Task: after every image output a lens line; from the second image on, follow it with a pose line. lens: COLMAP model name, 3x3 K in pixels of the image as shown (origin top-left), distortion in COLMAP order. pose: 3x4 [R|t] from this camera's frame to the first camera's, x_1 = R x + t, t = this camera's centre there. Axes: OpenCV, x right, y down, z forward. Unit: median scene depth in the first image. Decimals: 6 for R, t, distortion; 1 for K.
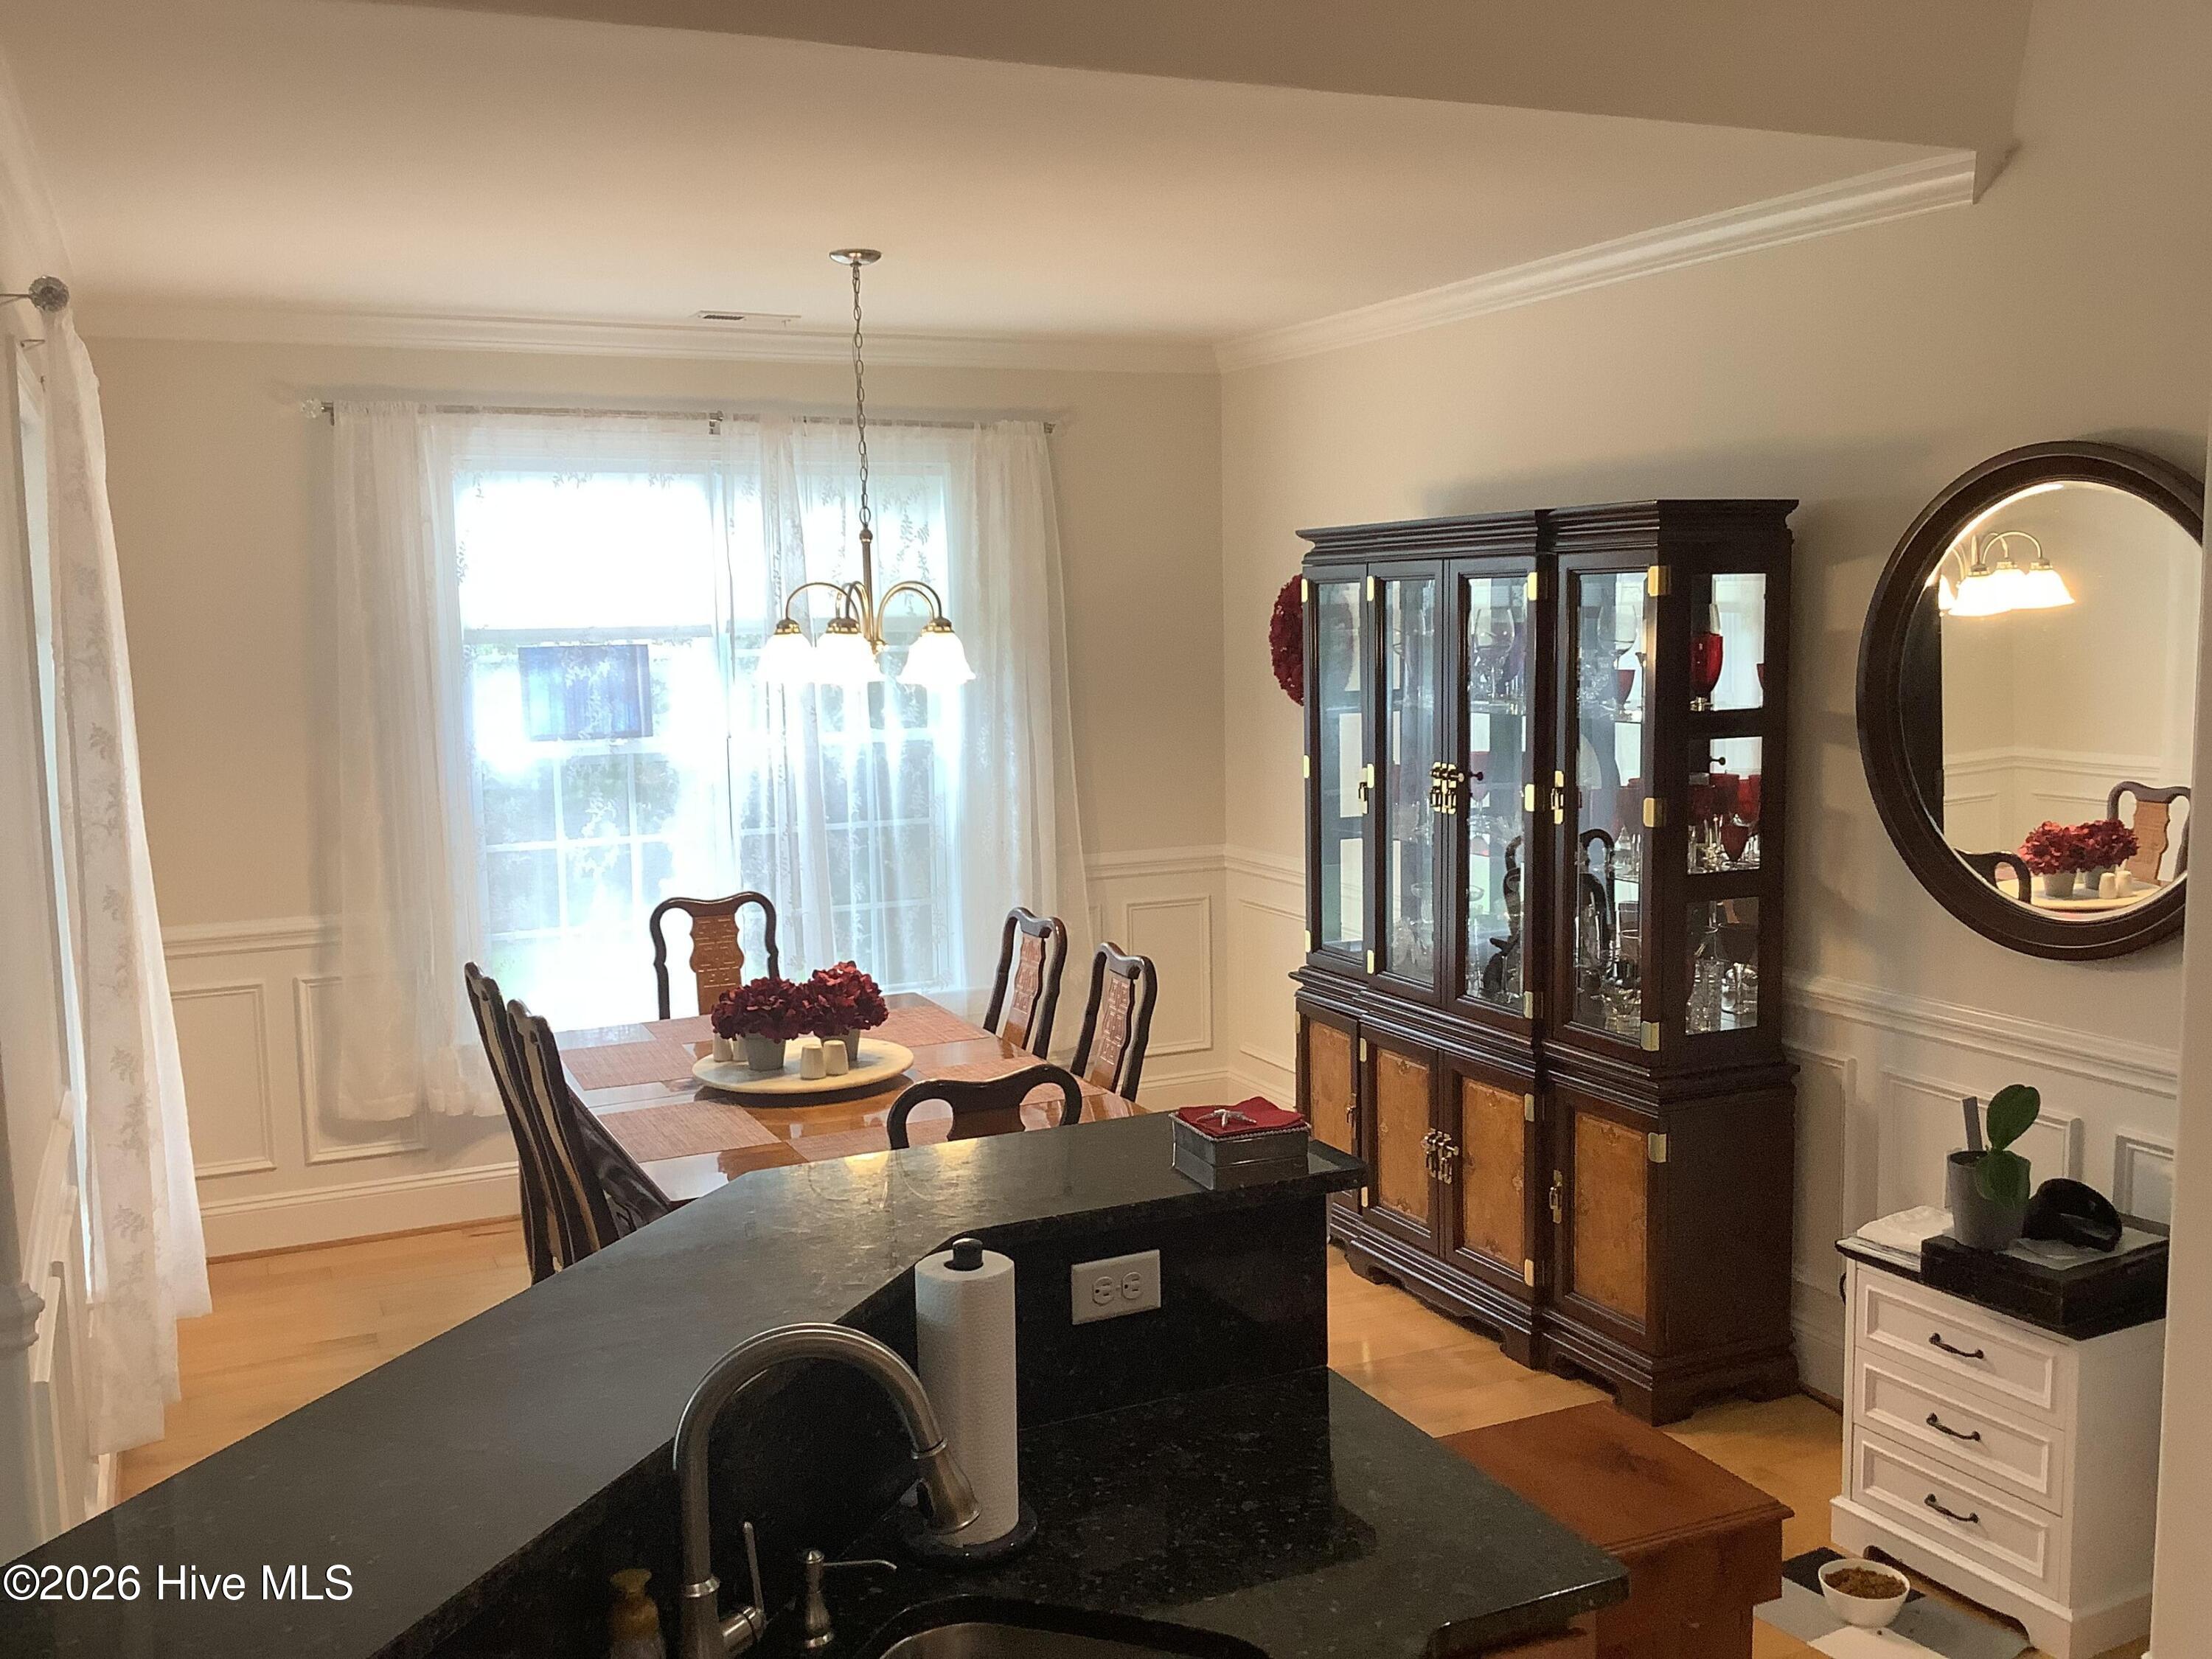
lens RADIAL K [[2015.3, 0, 1099.4], [0, 2015.3, 833.1], [0, 0, 1]] dist [0.113802, -0.239545]
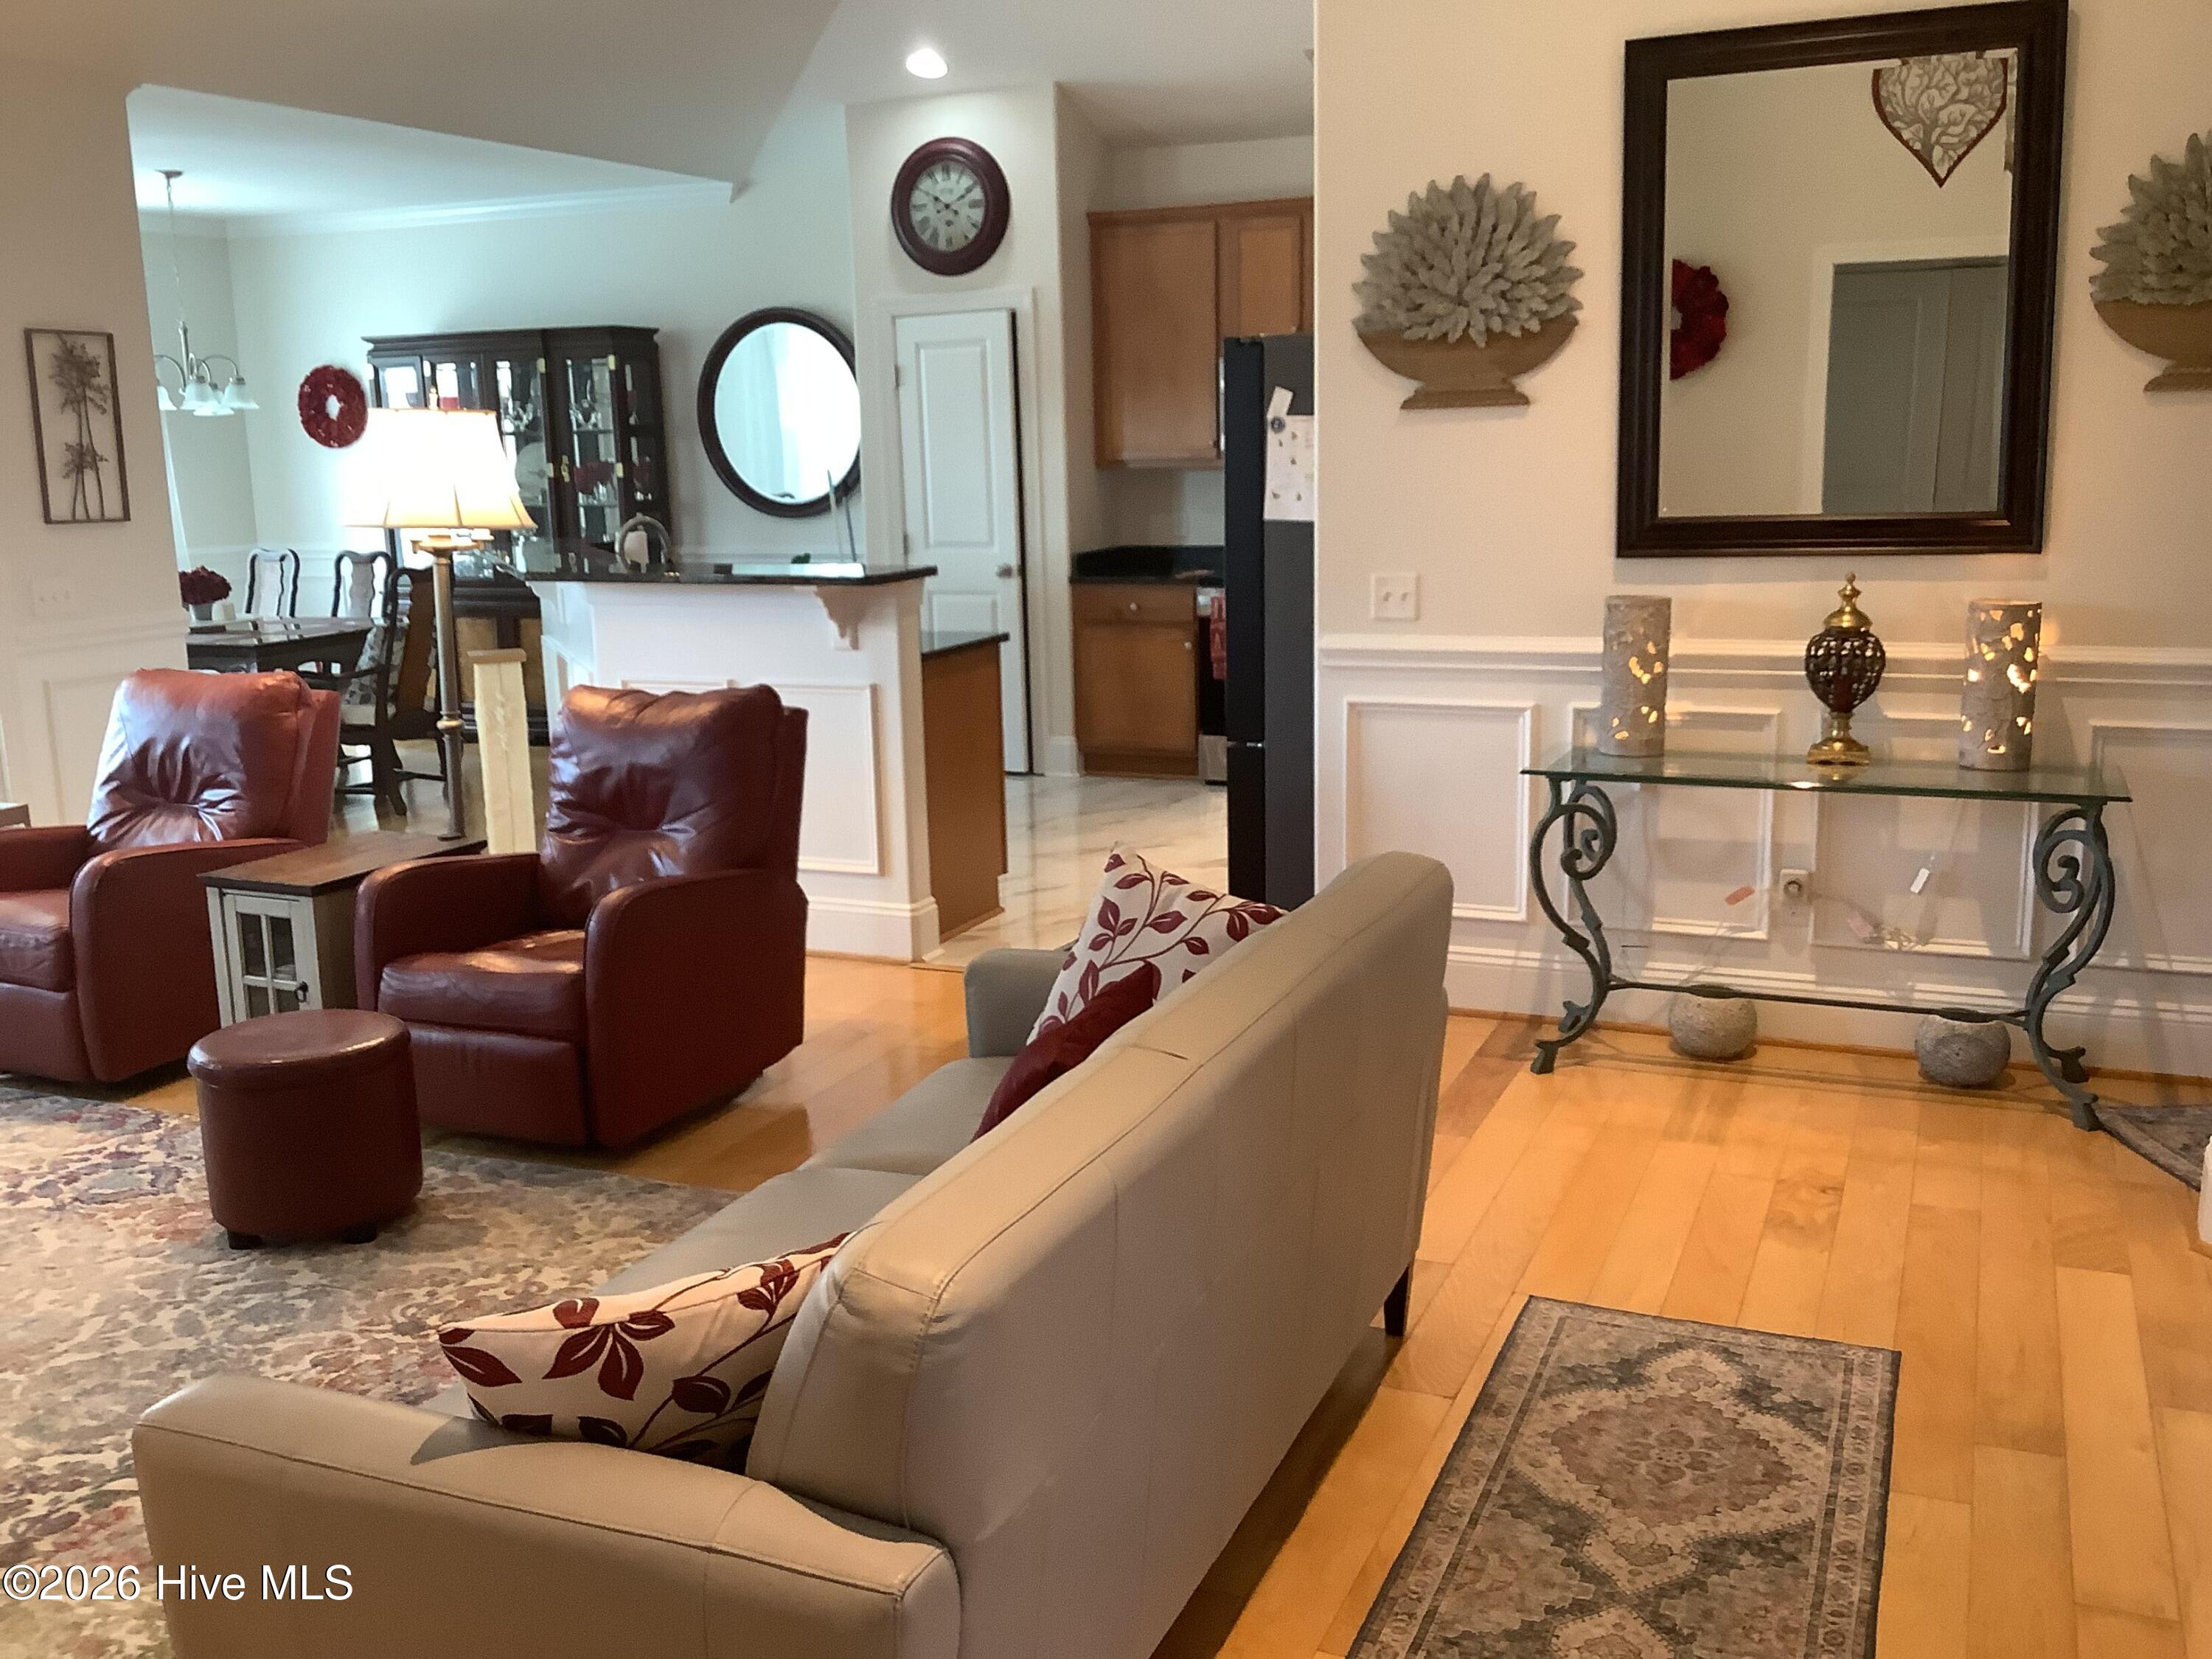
lens RADIAL K [[2015.3, 0, 1099.4], [0, 2015.3, 833.1], [0, 0, 1]] dist [0.113802, -0.239545]
pose [[0.735293, -0.132276, 0.664715, -0.758796], [0.090252, 0.991145, 0.097400, 0.187167], [-0.671713, -0.011625, 0.740720, -0.866798]]
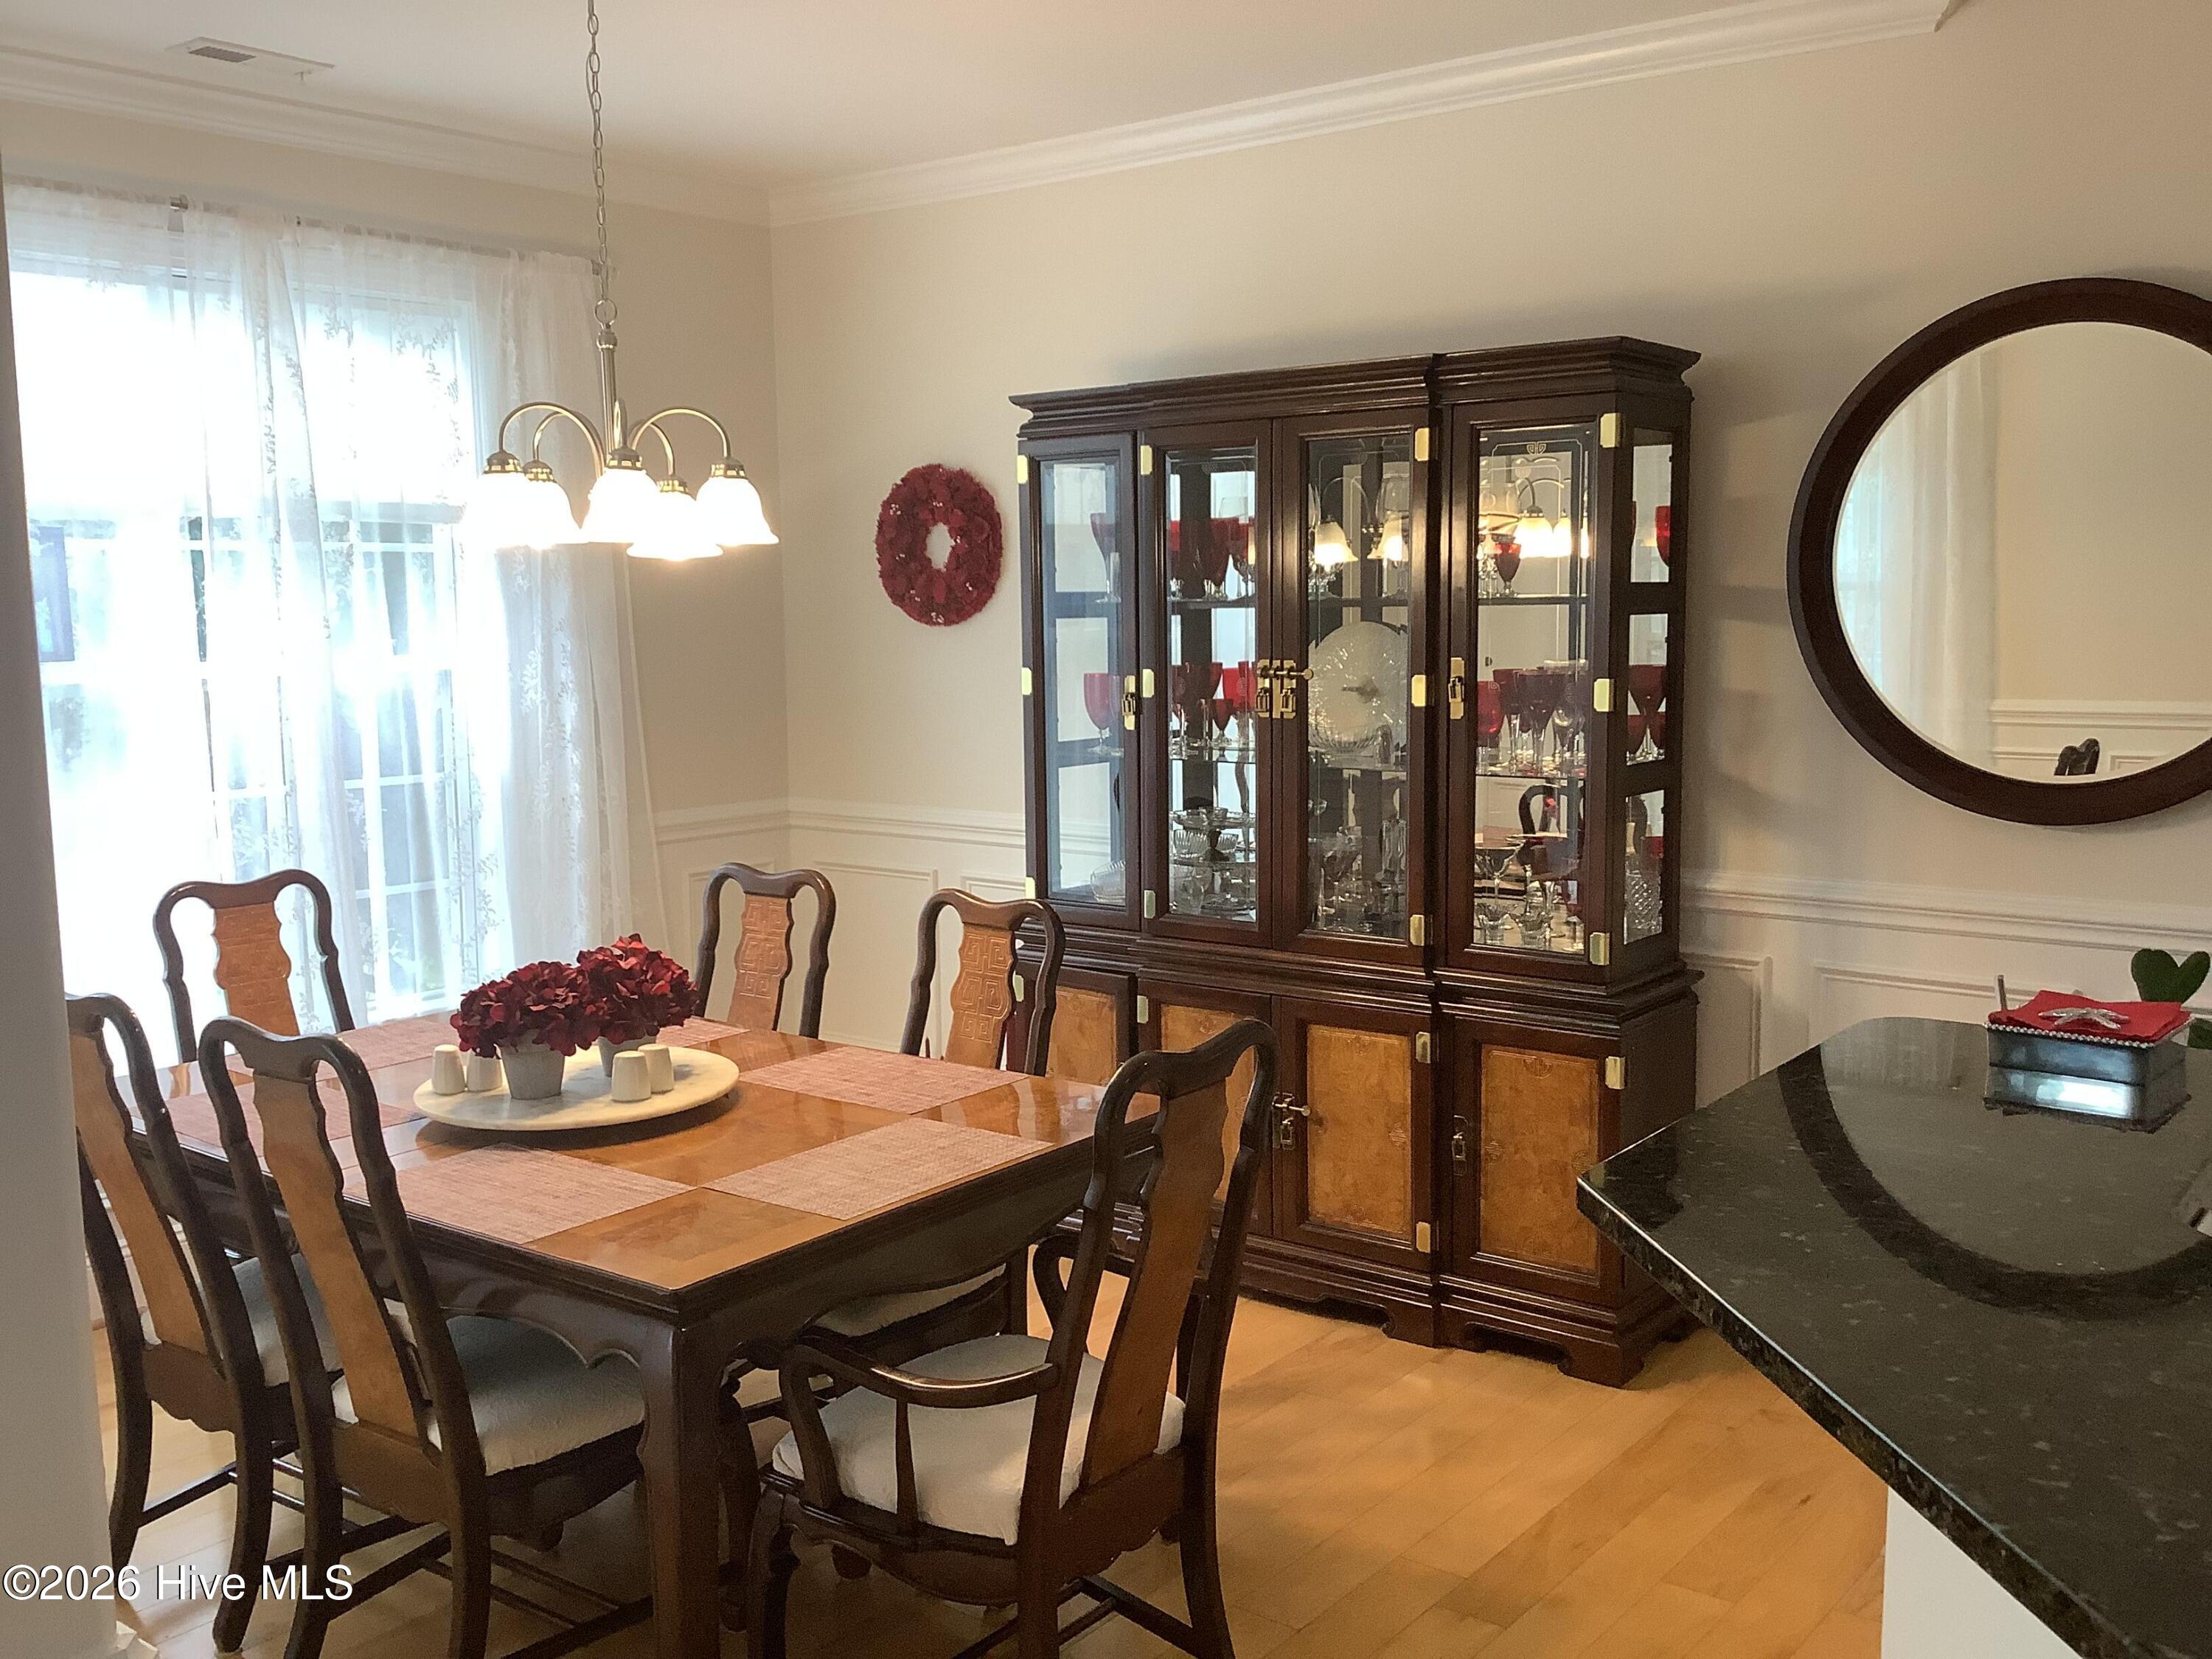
lens RADIAL K [[2015.3, 0, 1099.4], [0, 2015.3, 833.1], [0, 0, 1]] dist [0.113802, -0.239545]
pose [[0.888315, -0.046097, 0.456916, -0.288983], [0.048508, 0.998802, 0.006458, 0.029476], [-0.456666, 0.016428, 0.889487, 0.275115]]
